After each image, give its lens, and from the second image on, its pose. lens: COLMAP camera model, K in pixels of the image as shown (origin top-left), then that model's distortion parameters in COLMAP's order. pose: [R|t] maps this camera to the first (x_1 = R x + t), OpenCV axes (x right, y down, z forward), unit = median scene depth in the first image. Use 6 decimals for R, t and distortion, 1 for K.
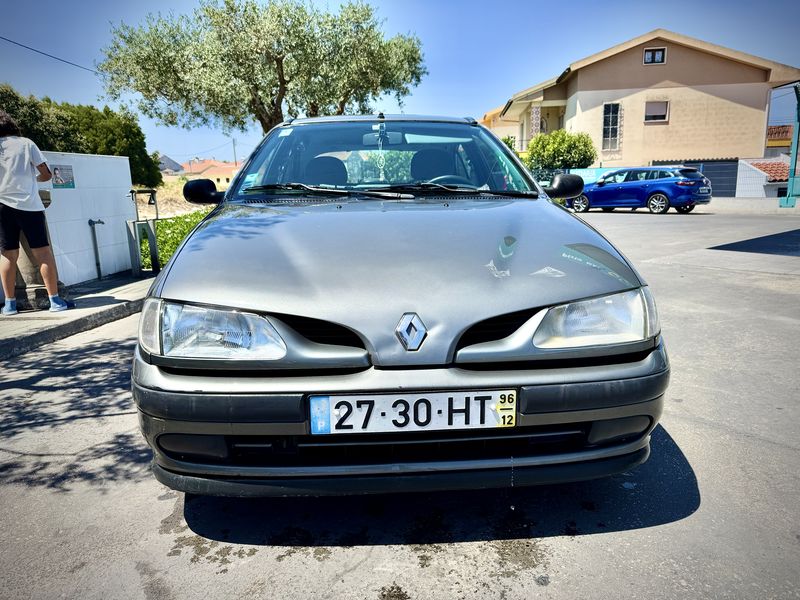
lens RADIAL K [[569.3, 0, 399.0], [0, 569.3, 292.8], [0, 0, 1]] dist [0.041059, -0.050925]
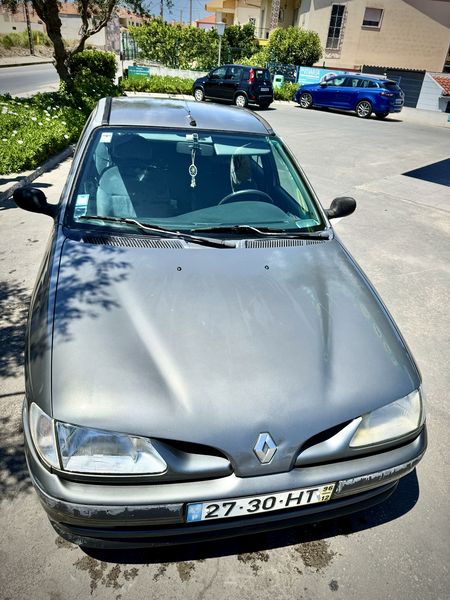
lens RADIAL K [[424.4, 0, 225.0], [0, 424.4, 300.0], [0, 0, 1]] dist [0.041345, -0.052221]
pose [[0.983553, 0.009822, 0.180355, -0.235505], [-0.070326, 0.940550, 0.332294, -0.541445], [-0.166369, -0.339513, 0.925771, 0.225469]]
